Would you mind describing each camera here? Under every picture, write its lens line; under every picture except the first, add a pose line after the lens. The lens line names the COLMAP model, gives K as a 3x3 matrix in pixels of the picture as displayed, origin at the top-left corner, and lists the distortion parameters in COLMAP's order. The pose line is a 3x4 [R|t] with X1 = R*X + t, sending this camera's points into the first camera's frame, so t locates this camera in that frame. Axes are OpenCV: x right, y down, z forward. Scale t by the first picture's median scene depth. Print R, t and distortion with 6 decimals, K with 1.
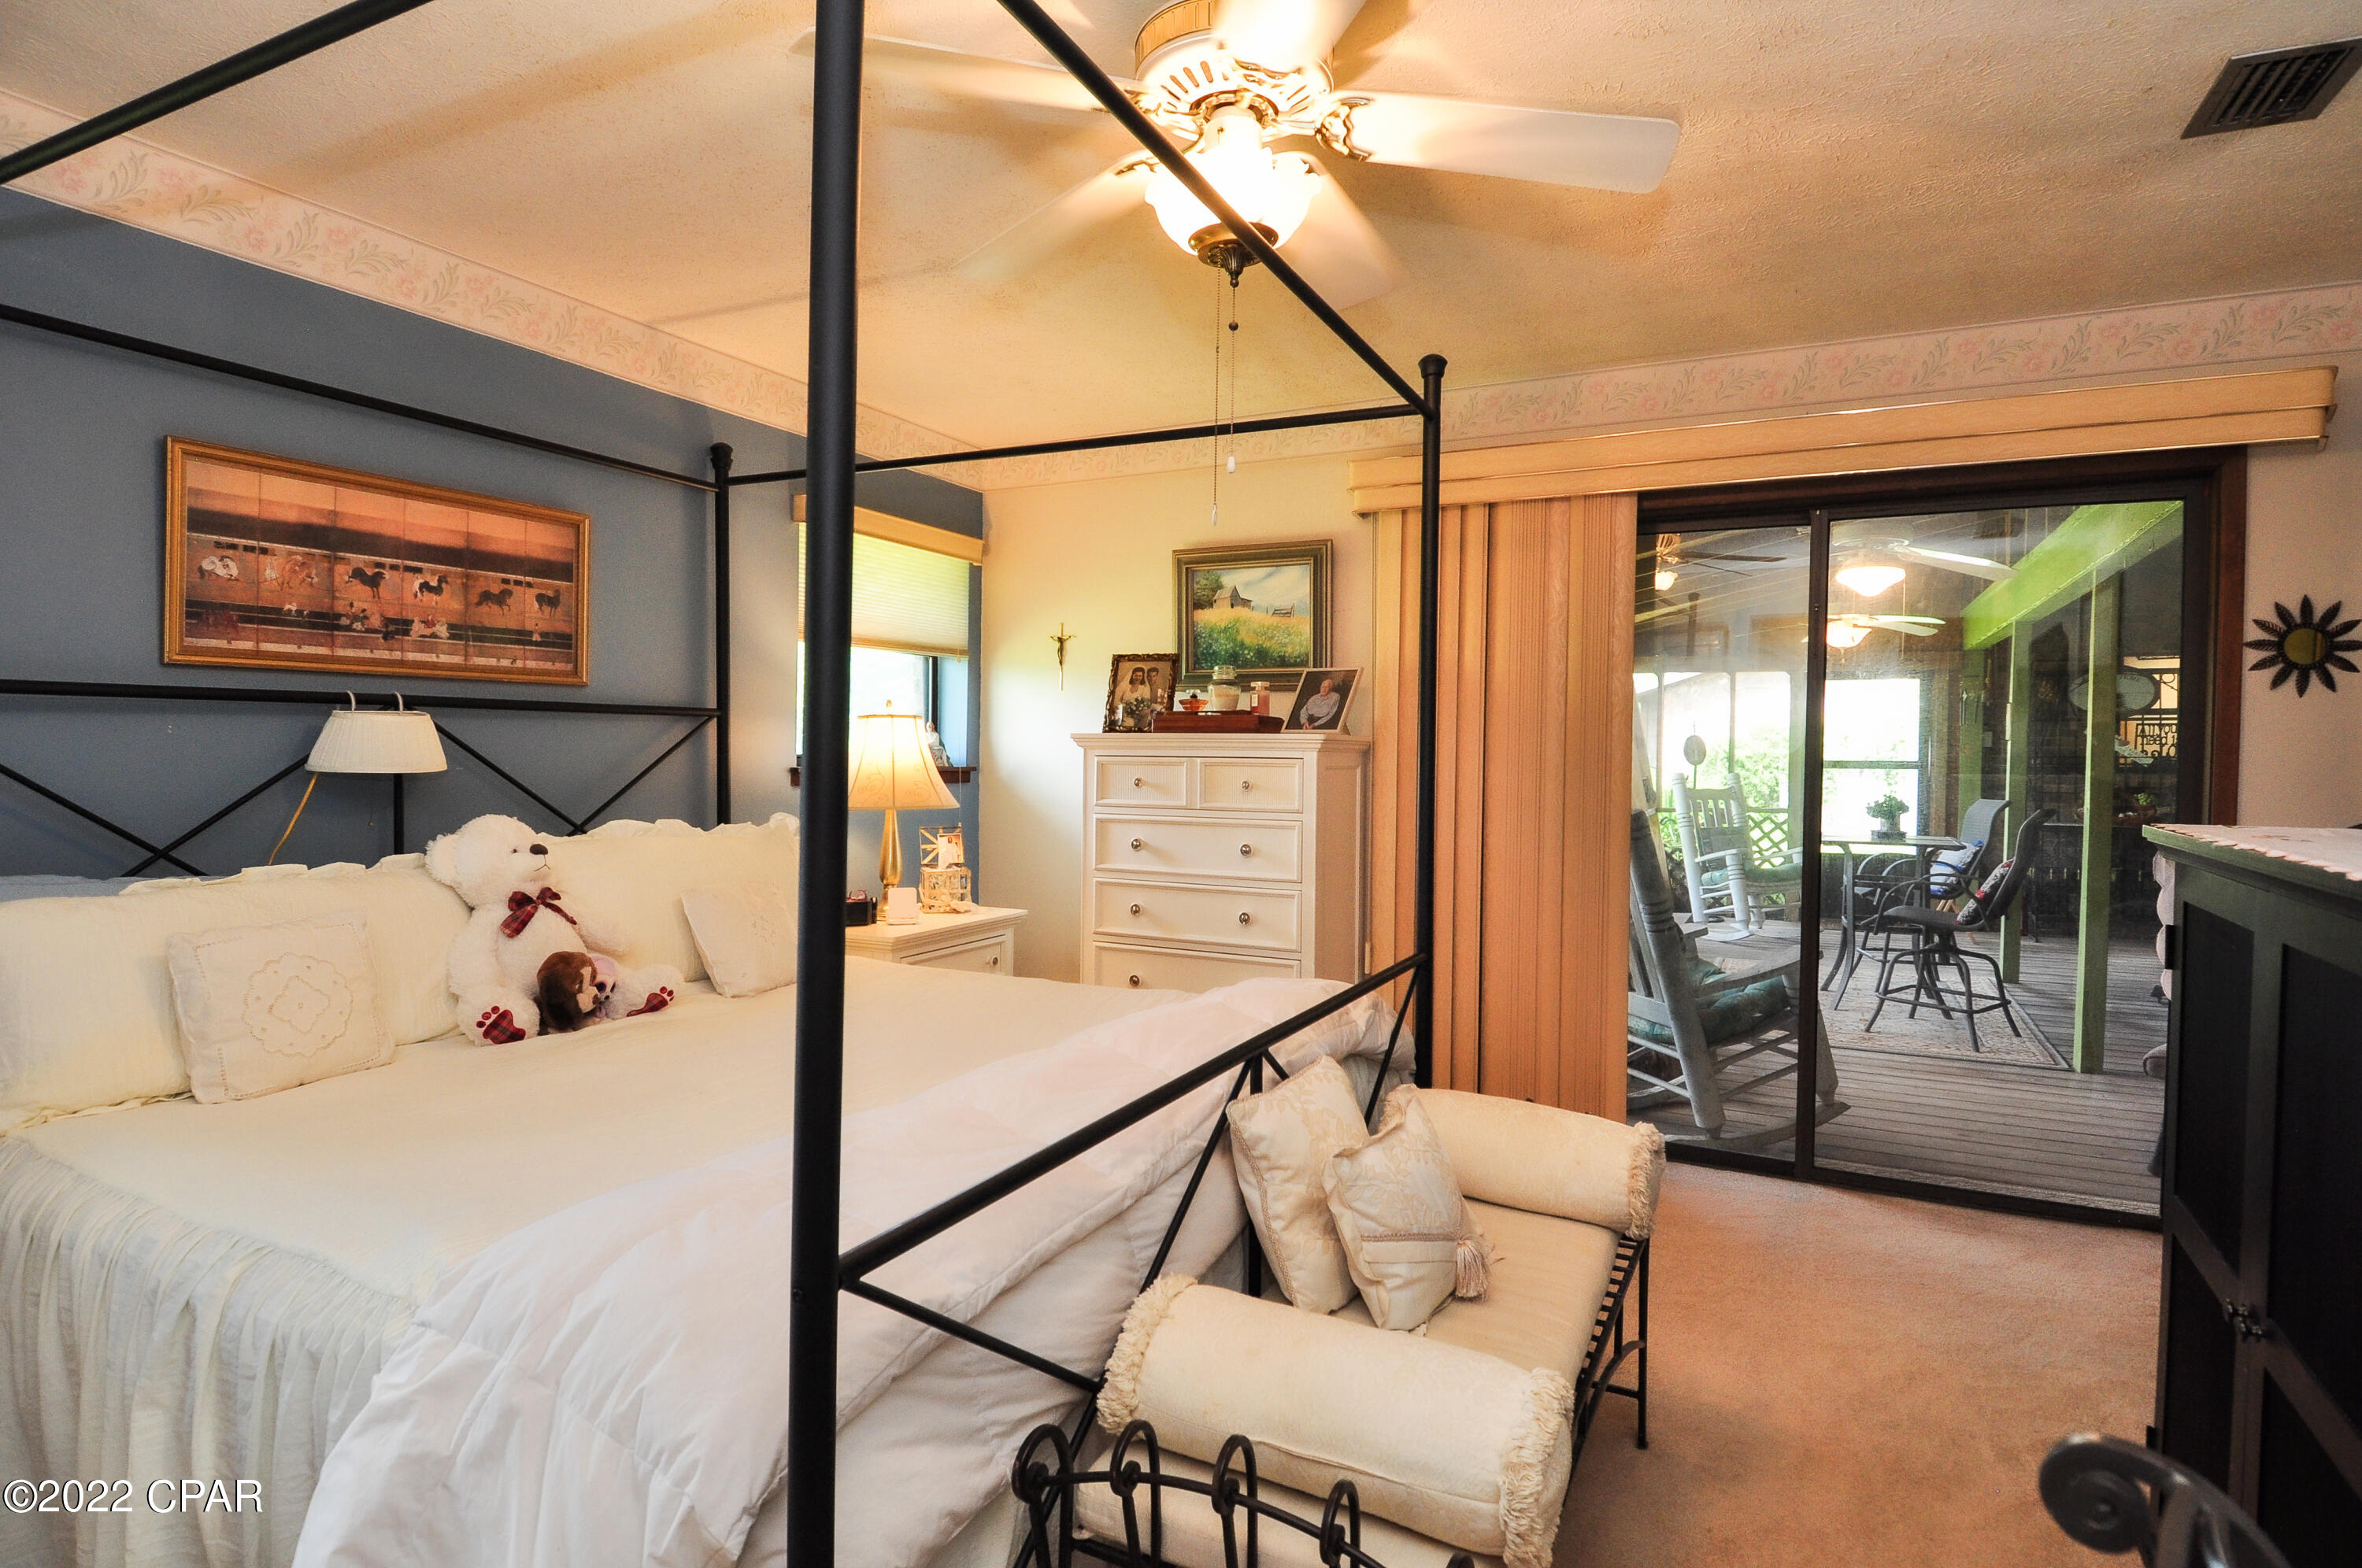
lens RADIAL K [[1244.9, 0, 1195.7], [0, 1244.9, 776.9], [0, 0, 1]] dist [0.019503, -0.030113]
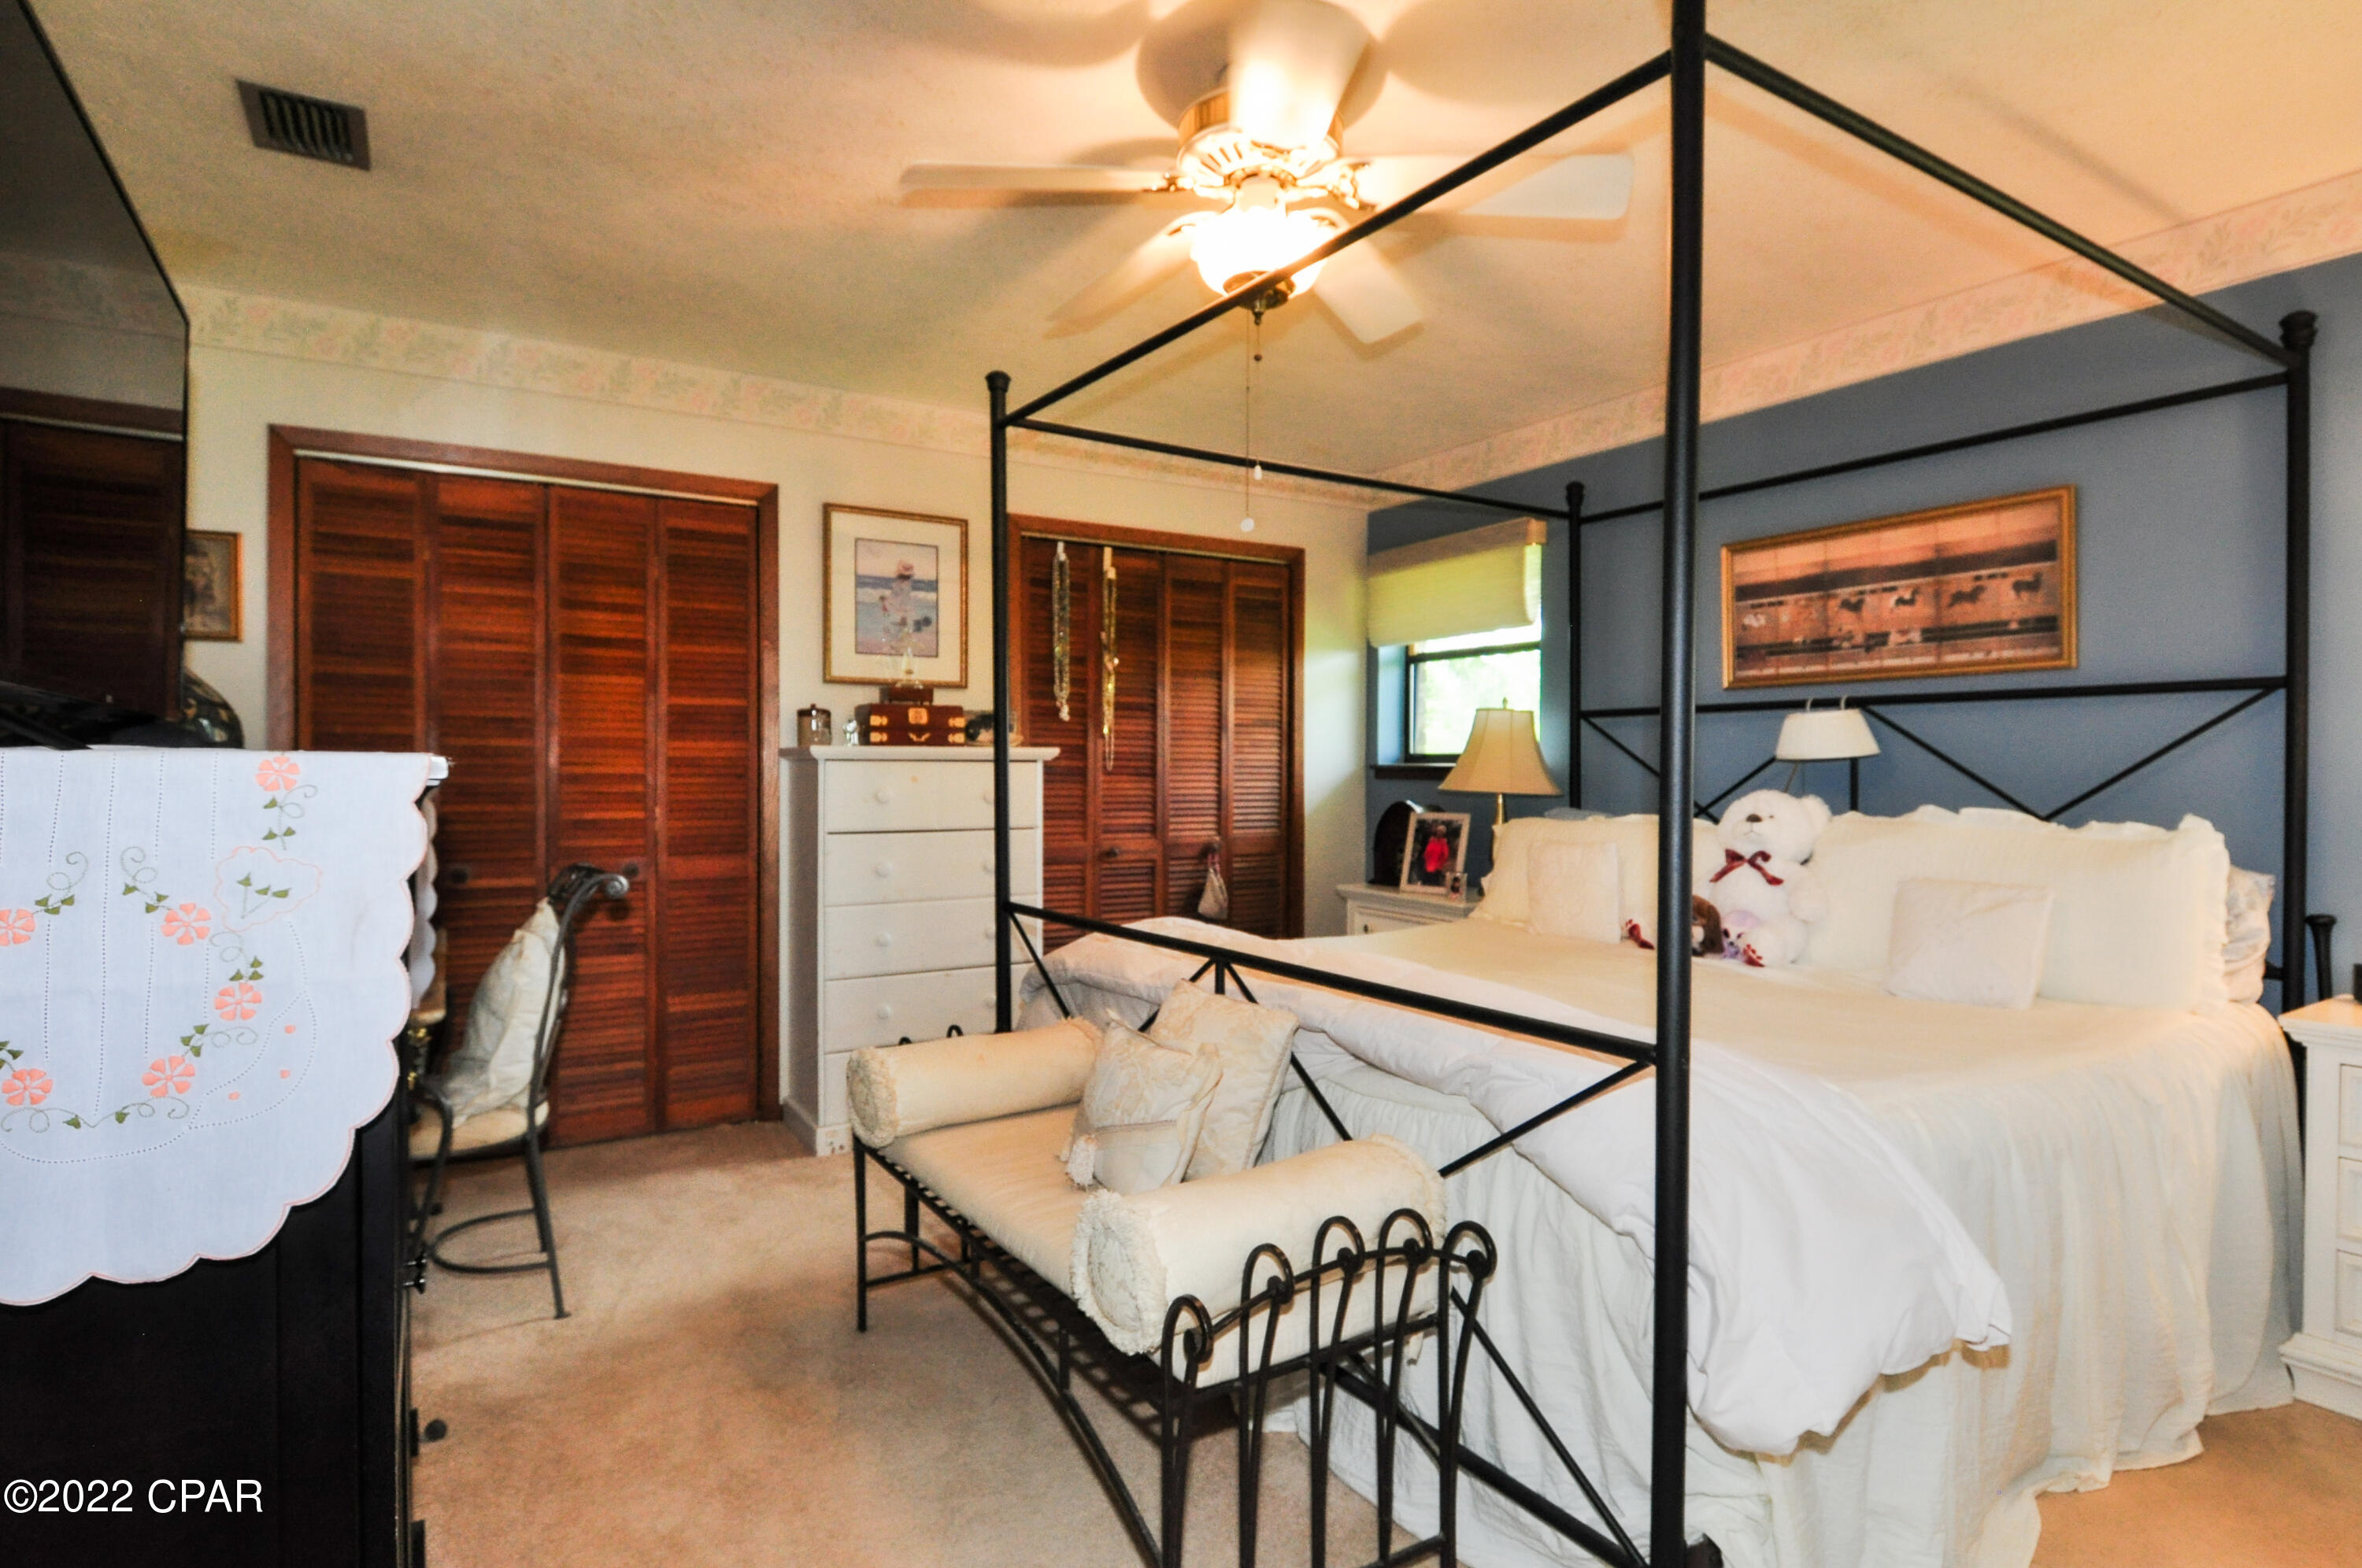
lens RADIAL K [[1244.9, 0, 1195.7], [0, 1244.9, 776.9], [0, 0, 1]] dist [0.019503, -0.030113]
pose [[-0.522092, -0.008077, -0.852851, 0.719820], [-0.028015, 0.999578, 0.007683, 0.021152], [0.852429, 0.027903, -0.522098, 1.050826]]
